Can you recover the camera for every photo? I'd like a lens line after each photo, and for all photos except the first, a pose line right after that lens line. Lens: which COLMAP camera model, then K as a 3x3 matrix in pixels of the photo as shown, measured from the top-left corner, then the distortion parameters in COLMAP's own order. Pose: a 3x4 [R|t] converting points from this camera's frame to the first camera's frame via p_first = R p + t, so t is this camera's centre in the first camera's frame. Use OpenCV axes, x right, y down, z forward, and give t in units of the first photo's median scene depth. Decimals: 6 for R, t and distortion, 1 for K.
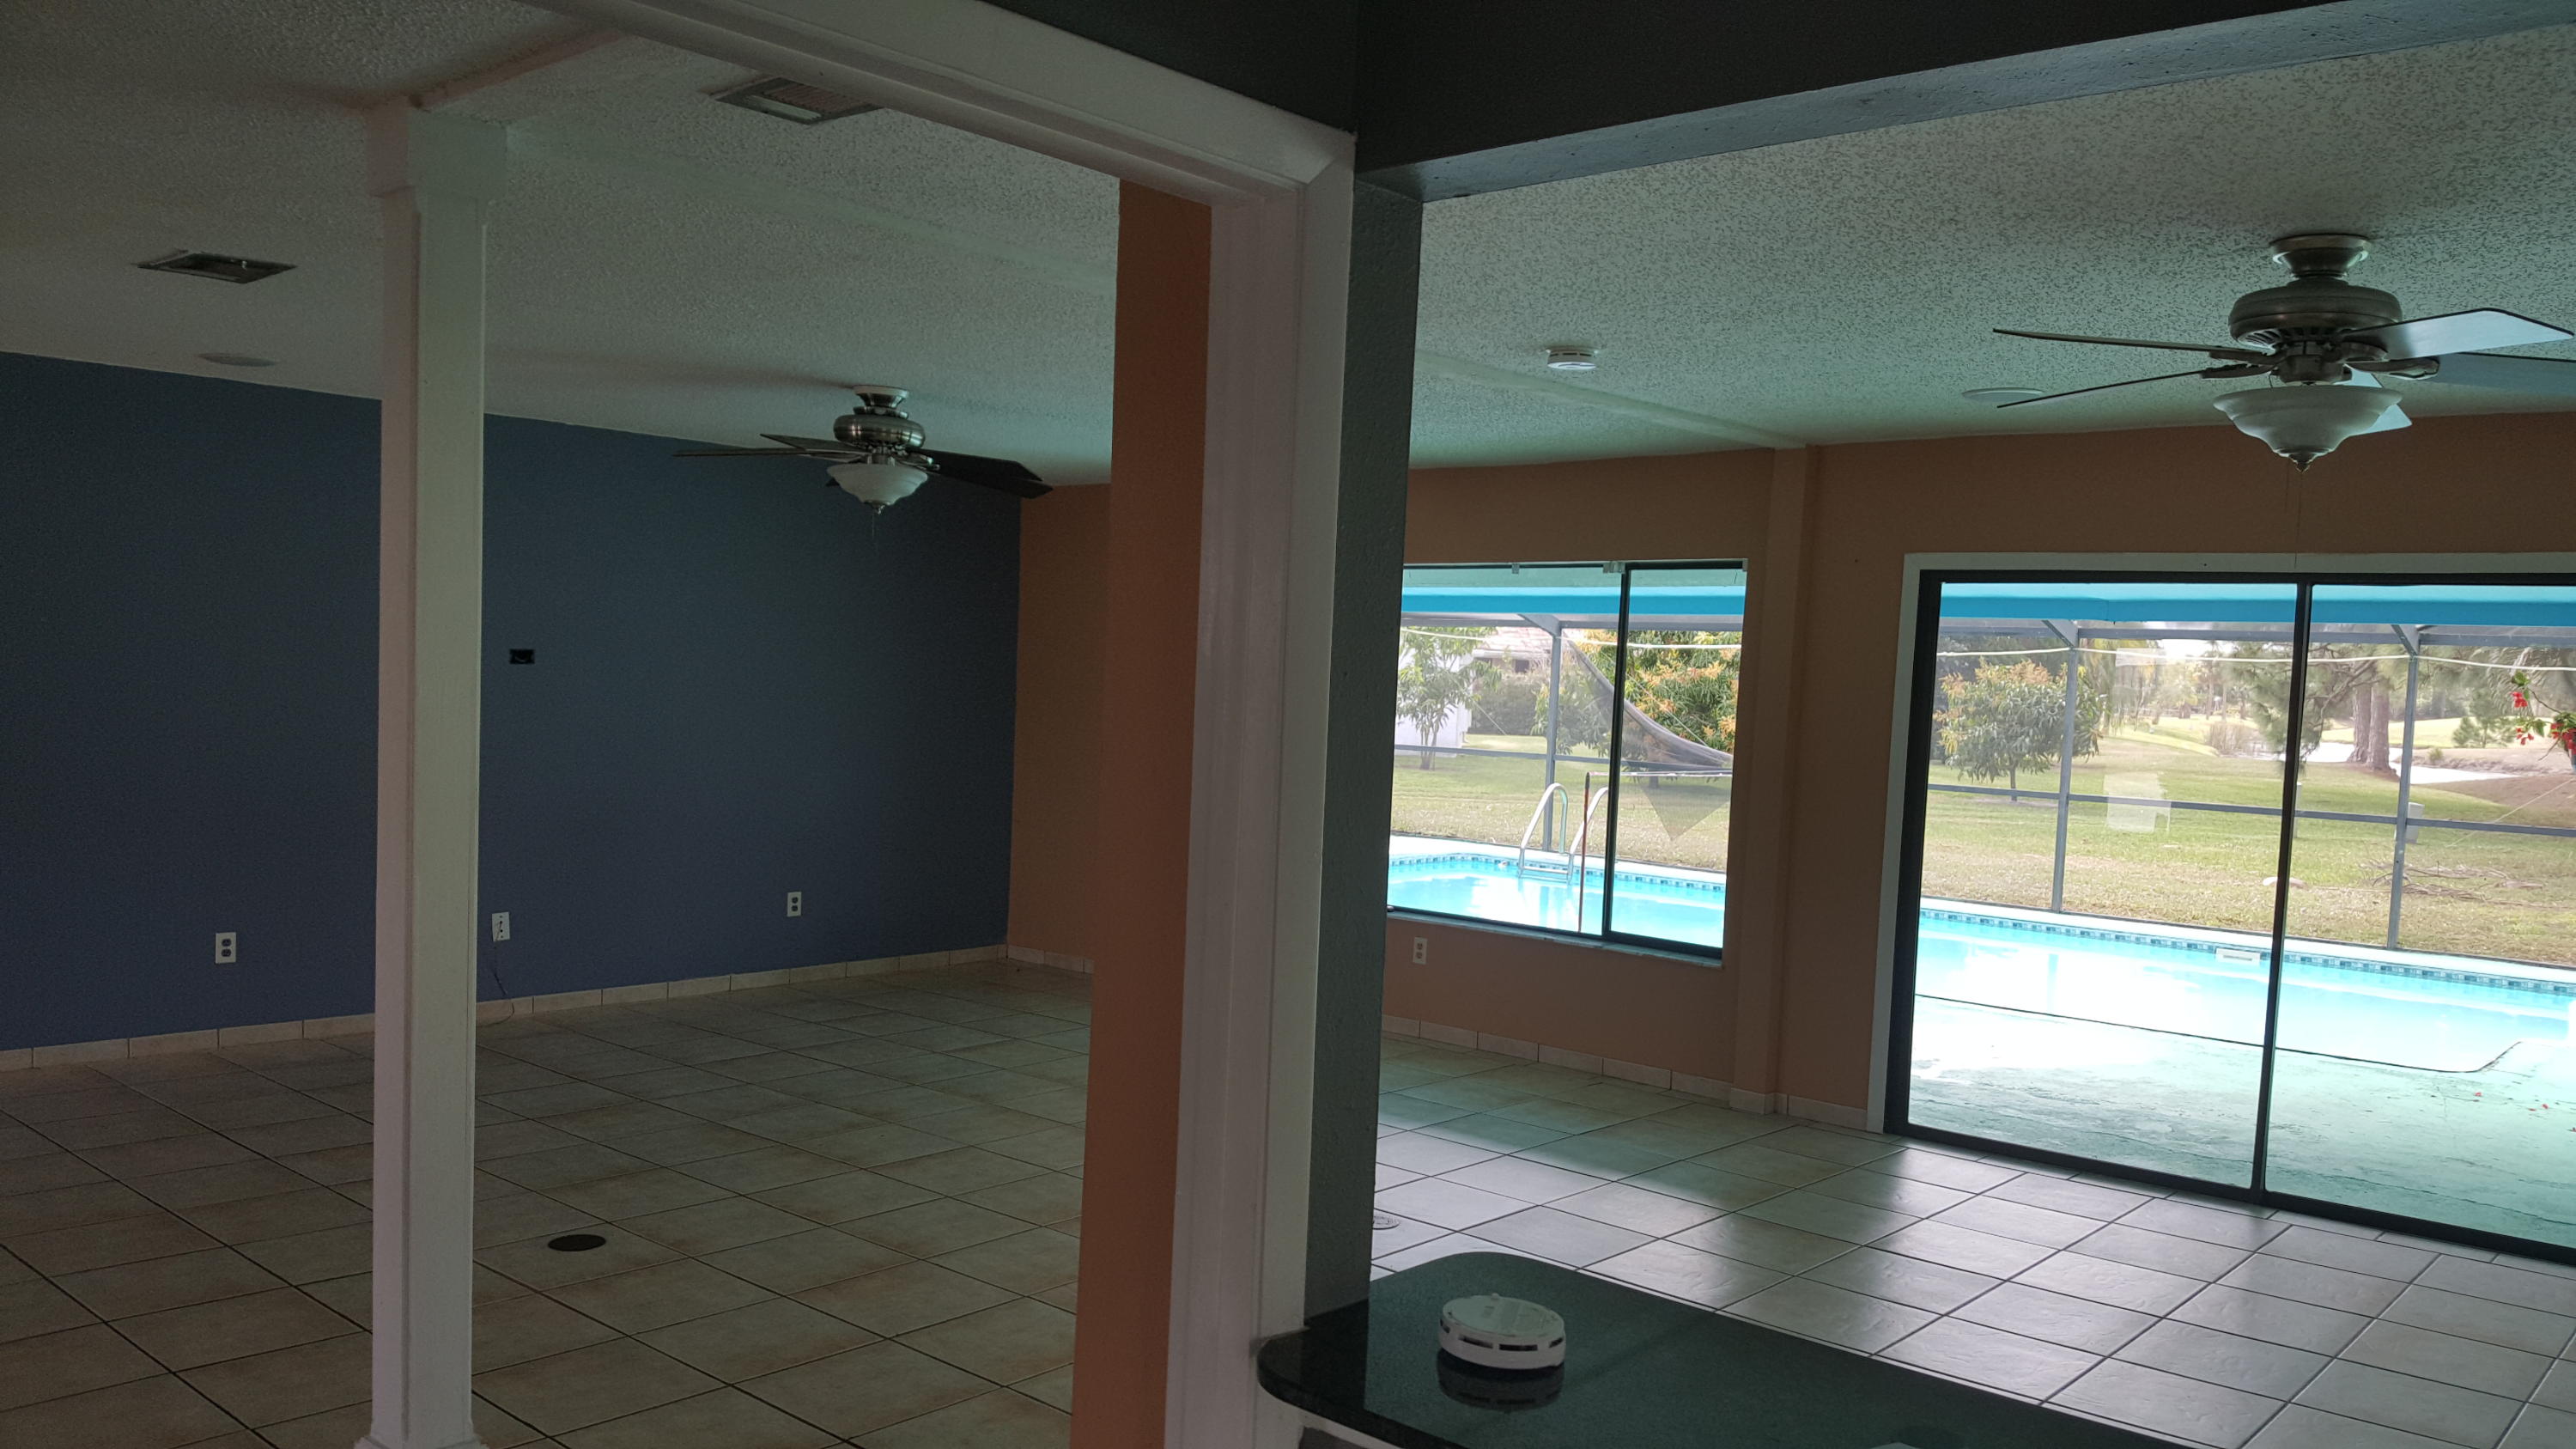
lens RADIAL K [[1921.5, 0, 1257.6], [0, 1921.5, 797.5], [0, 0, 1]] dist [0.083119, -0.185367]
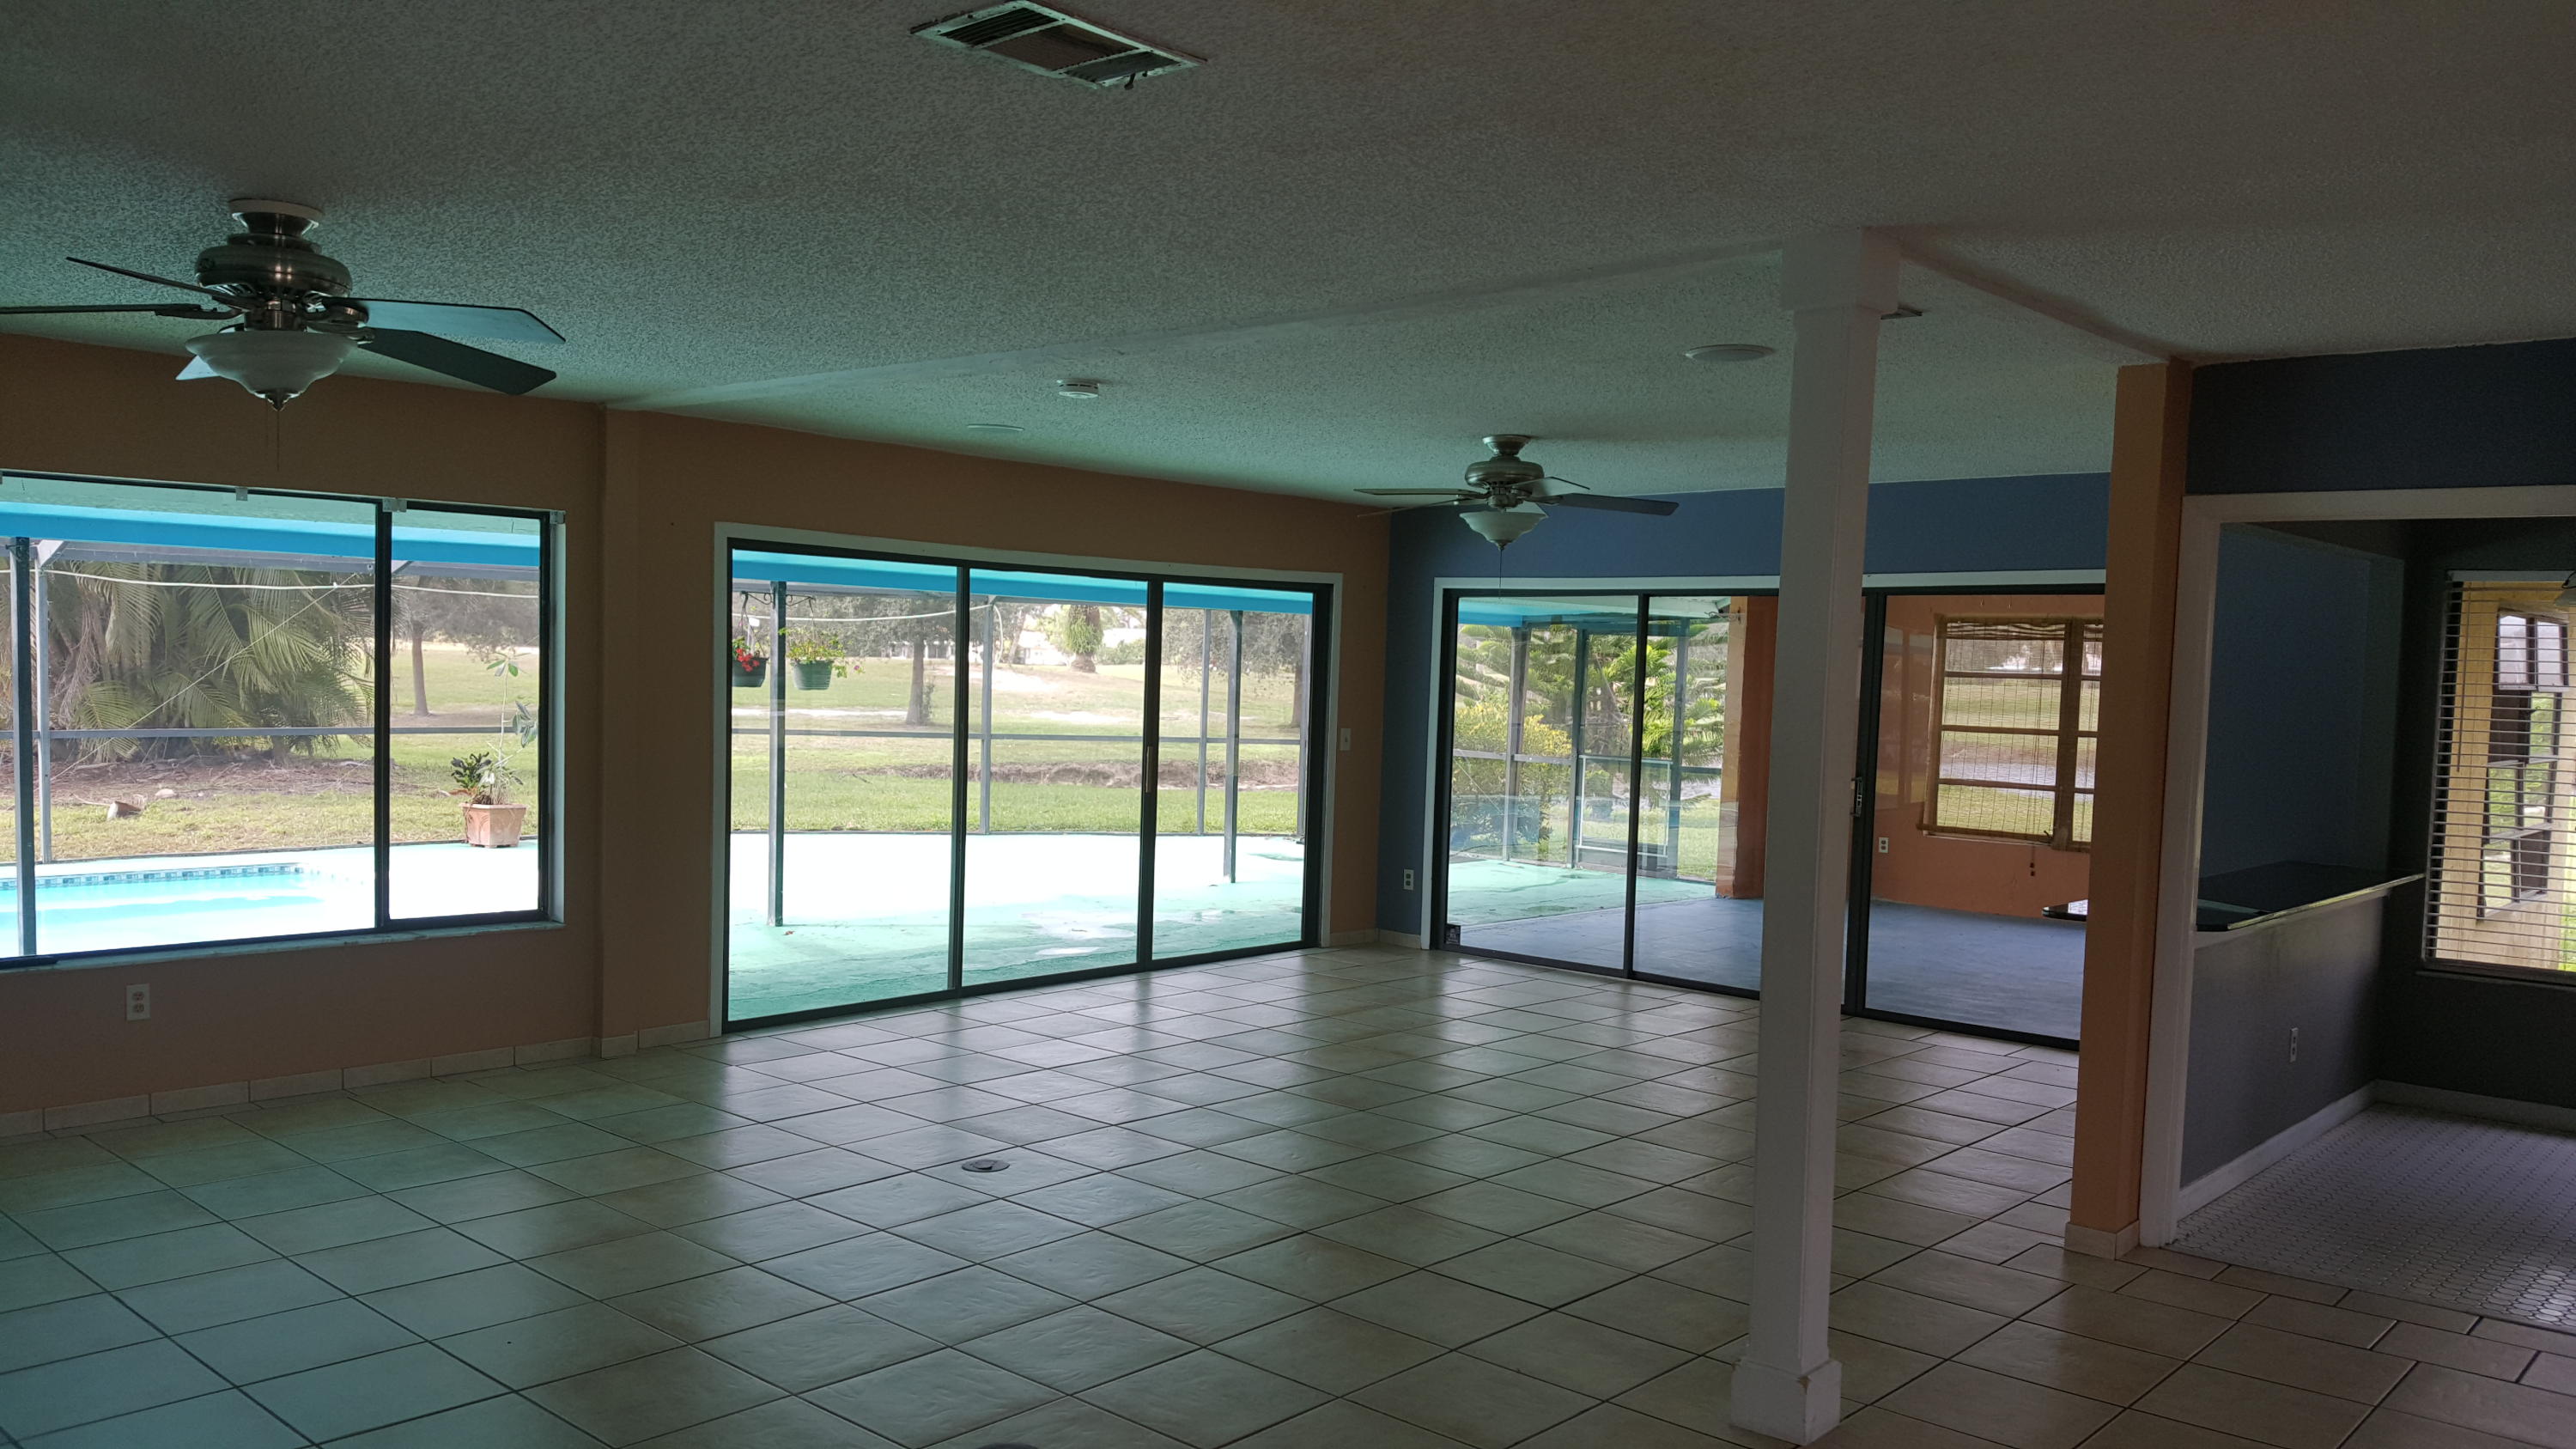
lens RADIAL K [[1921.5, 0, 1301.8], [0, 1921.5, 745.7], [0, 0, 1]] dist [0.083119, -0.185367]
pose [[-0.021118, -0.082205, 0.996392, -0.720303], [0.039351, 0.995773, 0.082988, -0.068480], [-0.999002, 0.040961, -0.017794, 0.614752]]
